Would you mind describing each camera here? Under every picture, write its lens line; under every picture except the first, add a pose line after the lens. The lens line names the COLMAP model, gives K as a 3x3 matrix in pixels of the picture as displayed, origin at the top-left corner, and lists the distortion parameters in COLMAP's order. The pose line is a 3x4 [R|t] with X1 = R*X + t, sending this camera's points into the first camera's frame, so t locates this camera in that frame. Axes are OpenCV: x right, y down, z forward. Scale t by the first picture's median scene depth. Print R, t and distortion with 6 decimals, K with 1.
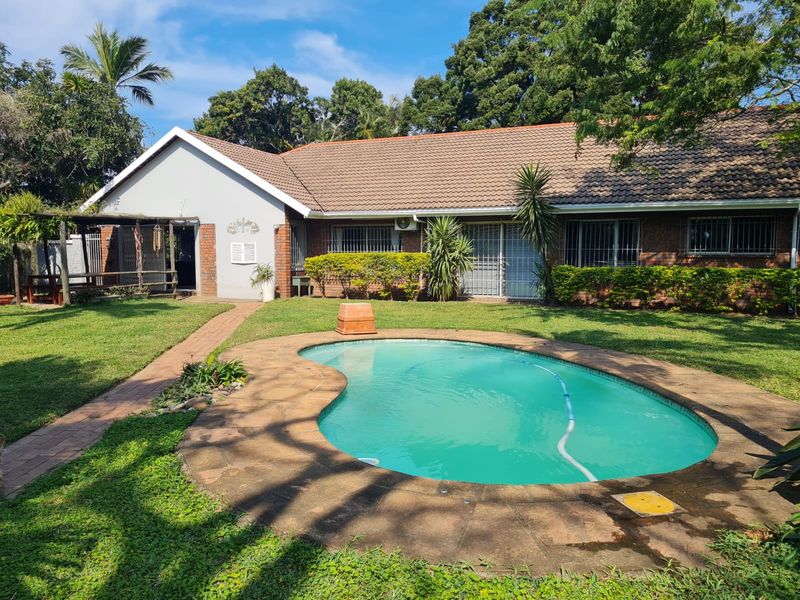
lens RADIAL K [[558.6, 0, 400.0], [0, 558.6, 300.0], [0, 0, 1]] dist [0.029091, -0.002643]
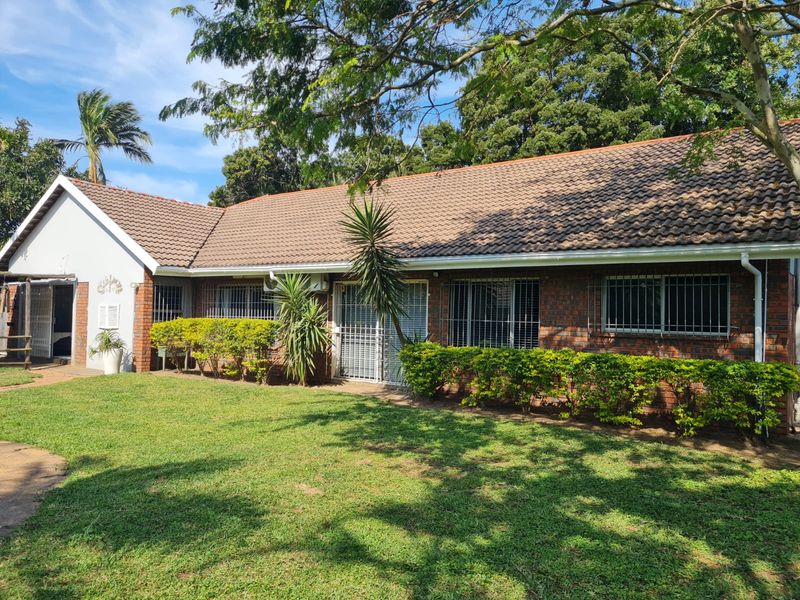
lens RADIAL K [[581.9, 0, 400.0], [0, 581.9, 300.0], [0, 0, 1]] dist [0.005823, 0.001404]
pose [[0.979306, 0.014159, -0.201889, 0.362815], [-0.037530, 0.992953, -0.112410, -0.028320], [0.198874, 0.117660, 0.972936, 0.248786]]
